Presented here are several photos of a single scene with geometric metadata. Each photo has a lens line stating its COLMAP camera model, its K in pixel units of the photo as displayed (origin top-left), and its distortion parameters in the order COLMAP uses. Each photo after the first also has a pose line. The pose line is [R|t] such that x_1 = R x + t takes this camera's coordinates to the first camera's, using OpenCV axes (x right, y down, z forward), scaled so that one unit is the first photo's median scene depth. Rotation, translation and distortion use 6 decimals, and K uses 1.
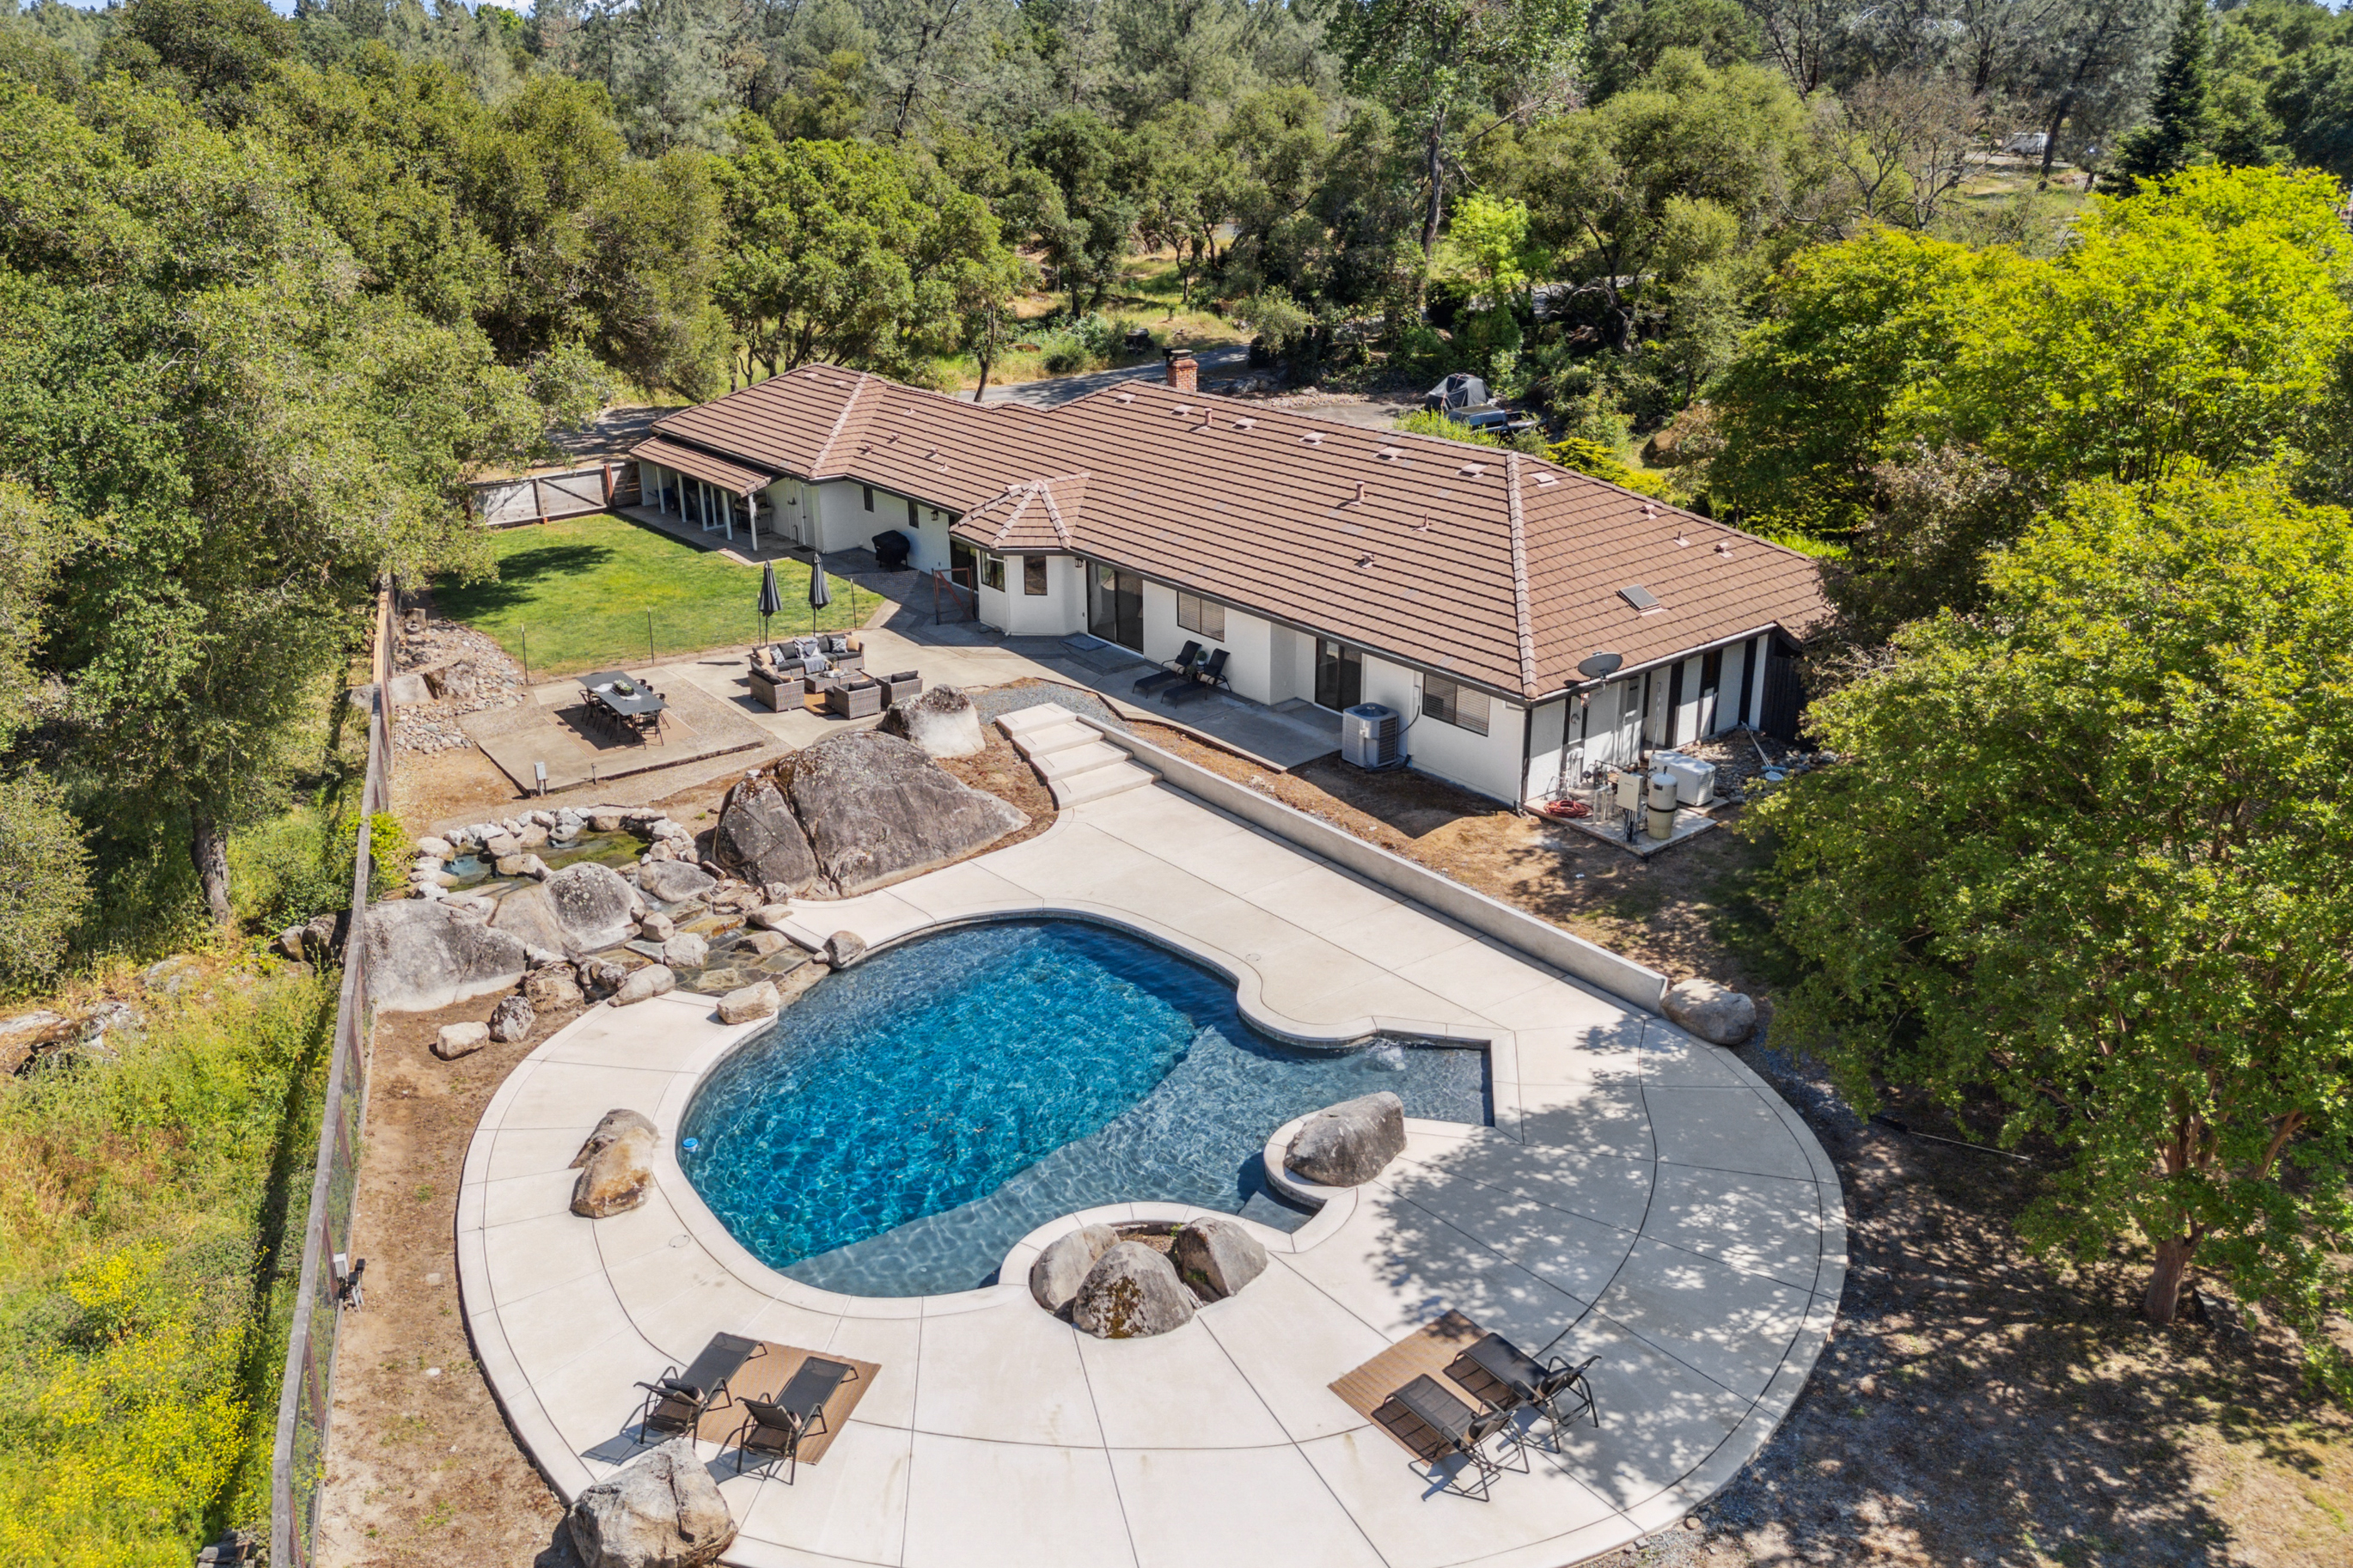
lens RADIAL K [[1797.7, 0, 1160.8], [0, 1797.7, 702.5], [0, 0, 1]] dist [0.075359, -0.074995]
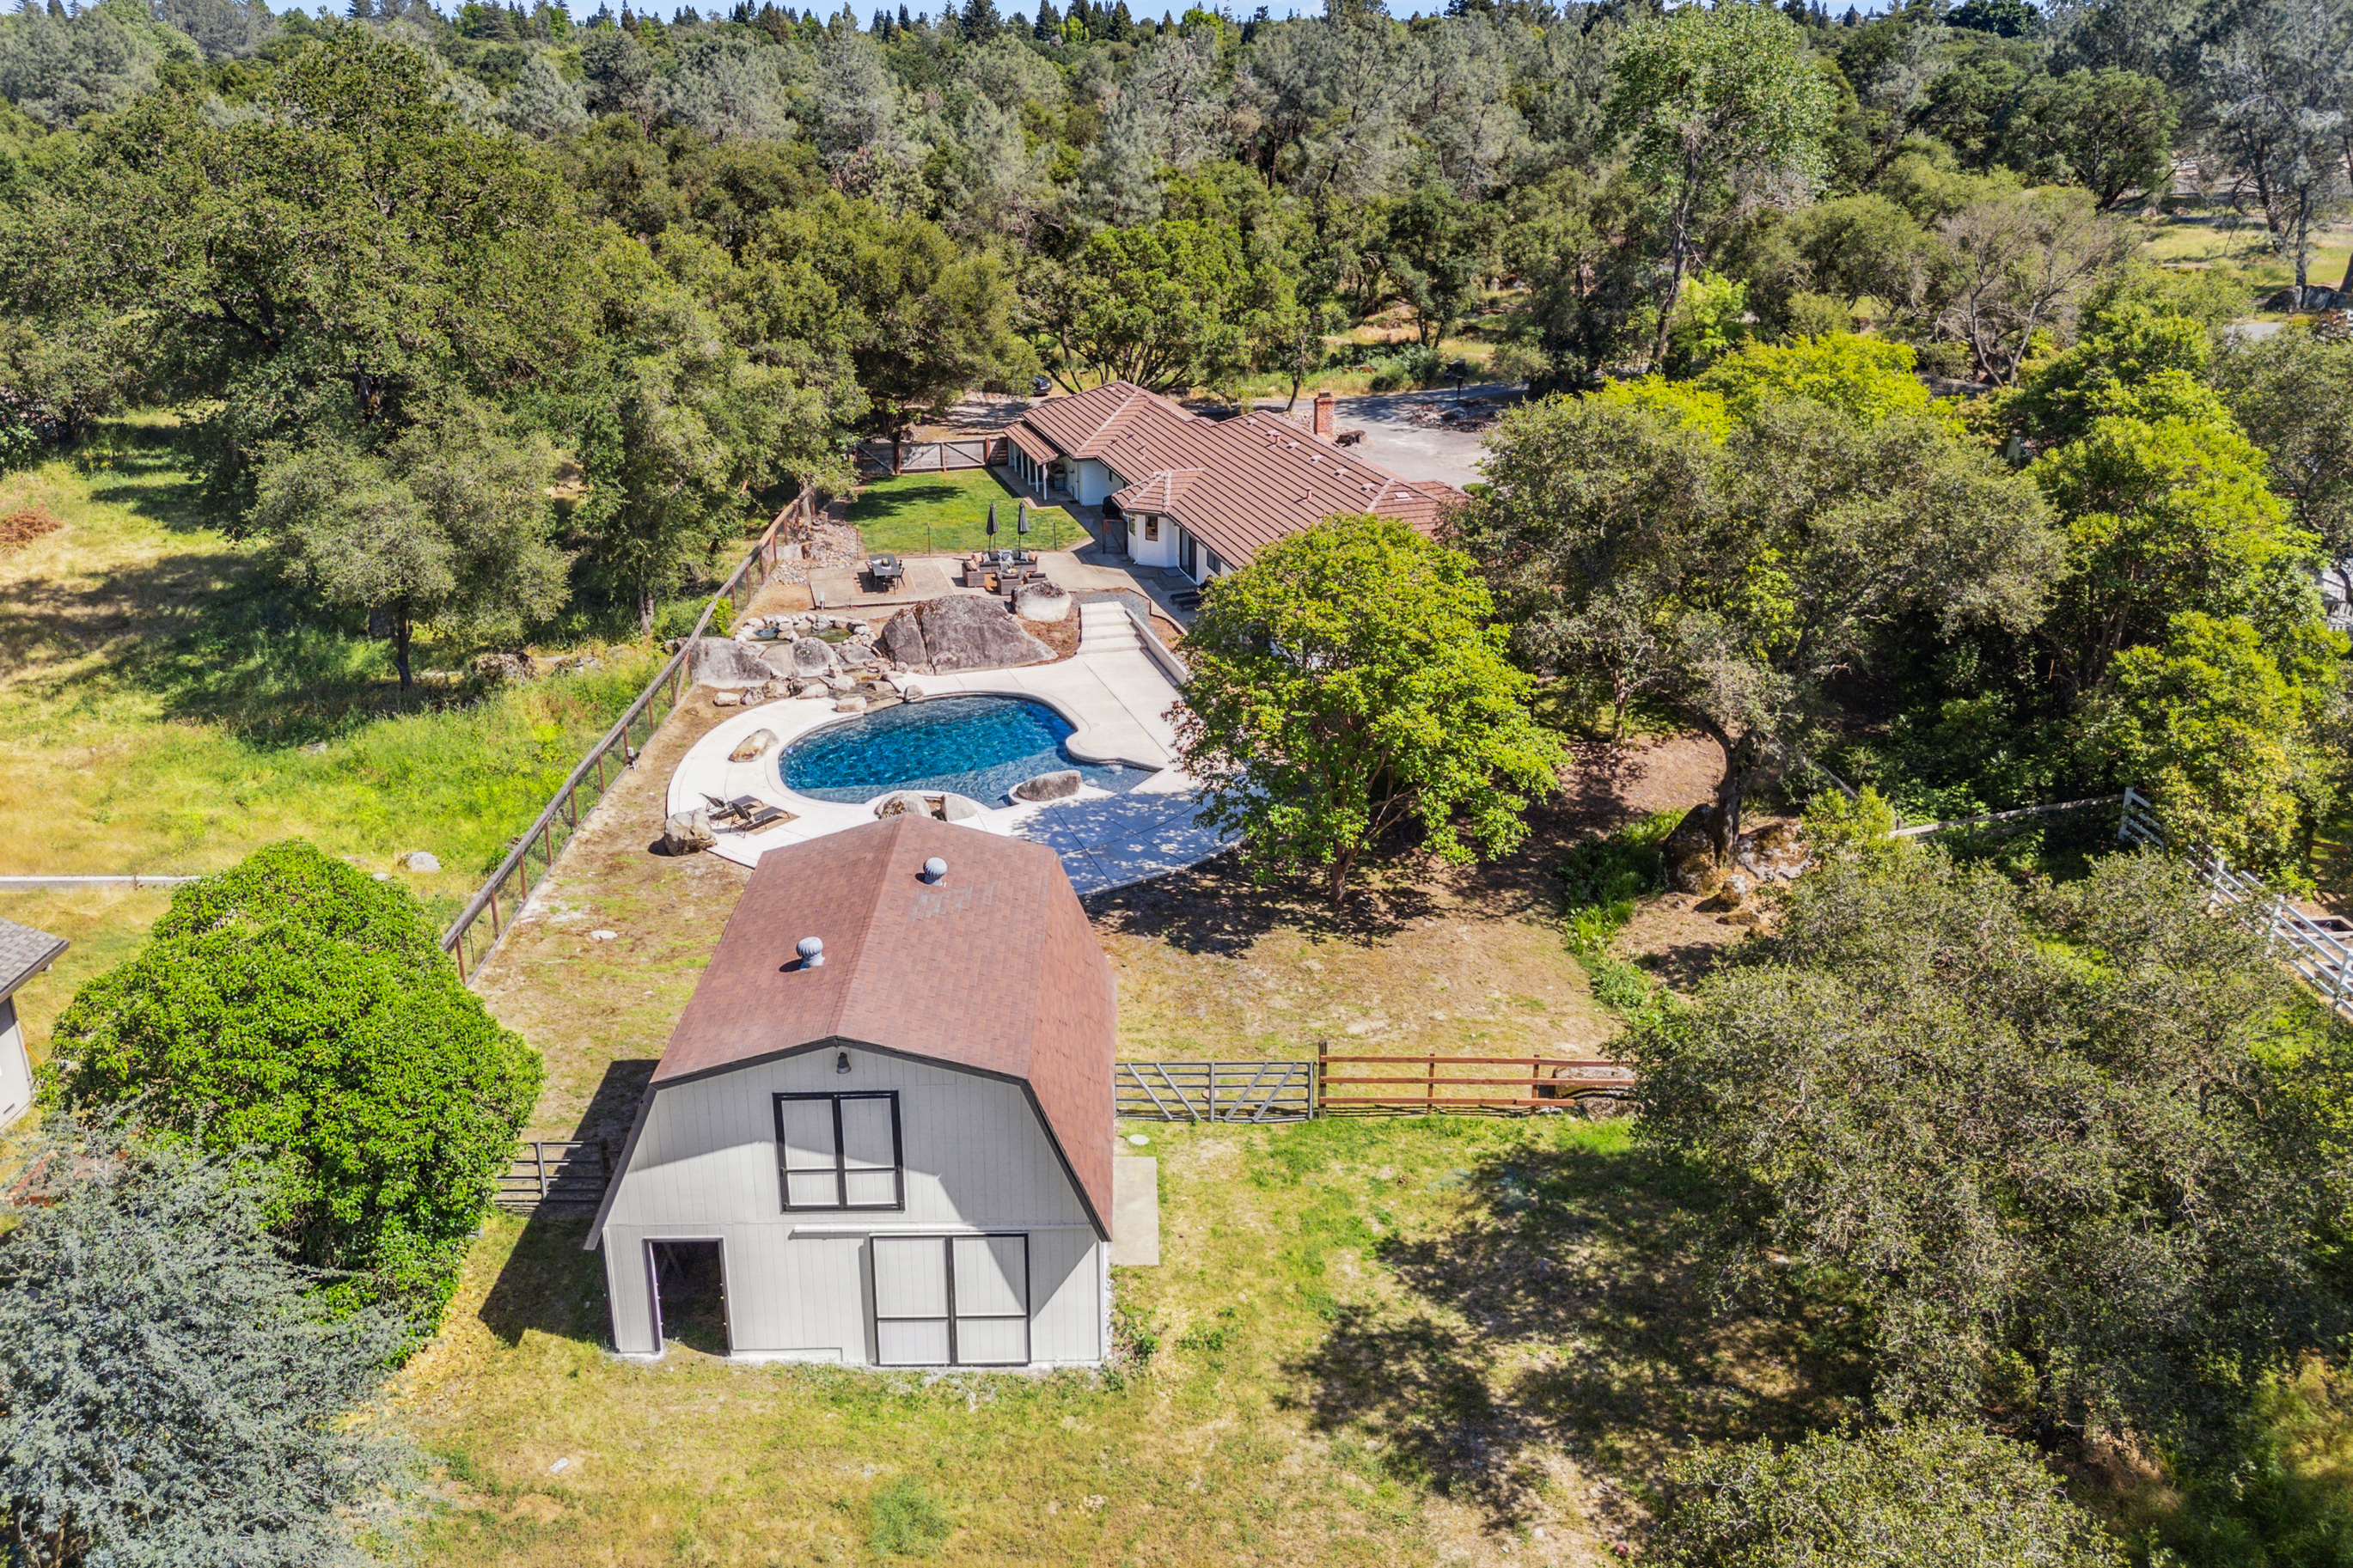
lens RADIAL K [[1797.7, 0, 1160.8], [0, 1797.7, 702.5], [0, 0, 1]] dist [0.075359, -0.074995]
pose [[0.932100, 0.133433, -0.336729, 0.729536], [-0.129012, 0.991005, 0.035579, 0.038720], [0.338447, 0.010279, 0.940929, -0.758049]]
